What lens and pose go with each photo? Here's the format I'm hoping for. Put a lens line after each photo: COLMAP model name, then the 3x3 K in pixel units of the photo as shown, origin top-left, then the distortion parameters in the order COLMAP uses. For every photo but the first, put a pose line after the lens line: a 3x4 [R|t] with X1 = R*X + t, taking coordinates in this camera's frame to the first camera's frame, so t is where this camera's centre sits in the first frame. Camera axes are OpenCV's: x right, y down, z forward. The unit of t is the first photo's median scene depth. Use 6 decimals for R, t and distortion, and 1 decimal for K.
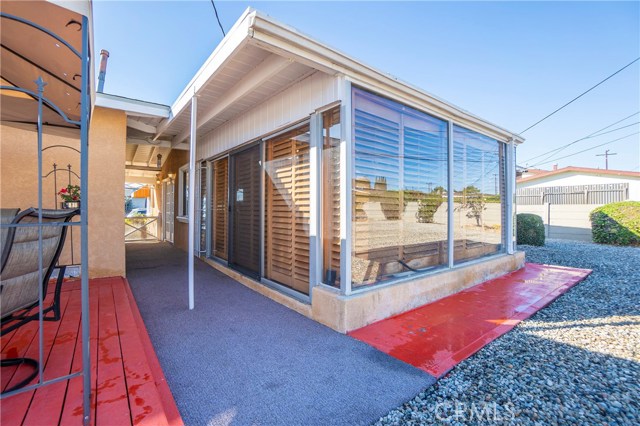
lens RADIAL K [[286.9, 0, 324.3], [0, 286.9, 210.3], [0, 0, 1]] dist [-0.034470, 0.006792]
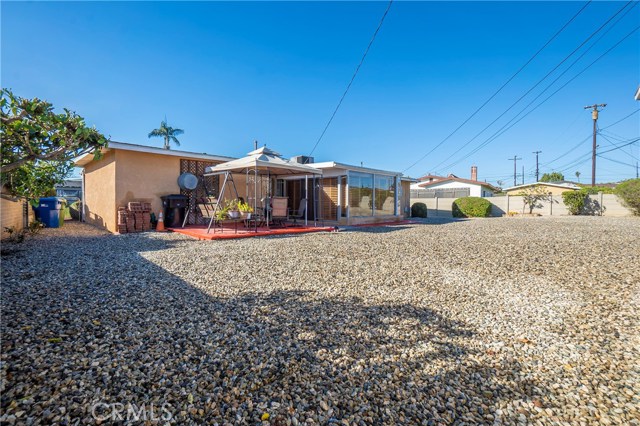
lens RADIAL K [[286.9, 0, 318.8], [0, 286.9, 211.1], [0, 0, 1]] dist [-0.034470, 0.006792]
pose [[0.988792, -0.009785, 0.148980, -0.884907], [0.006929, 0.999782, 0.019677, 0.083480], [-0.149141, -0.018424, 0.988644, -2.855530]]
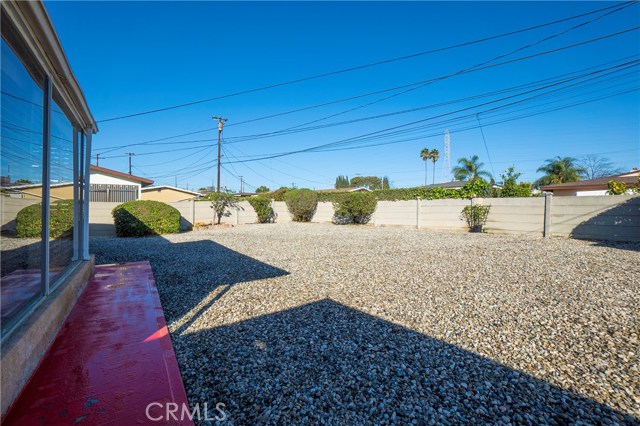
lens RADIAL K [[286.9, 0, 322.0], [0, 286.9, 211.1], [0, 0, 1]] dist [-0.034470, 0.006792]
pose [[0.087803, -0.015895, 0.996011, -0.190132], [0.002999, 0.999872, 0.015692, -0.002148], [-0.996133, 0.001609, 0.087839, 0.414566]]
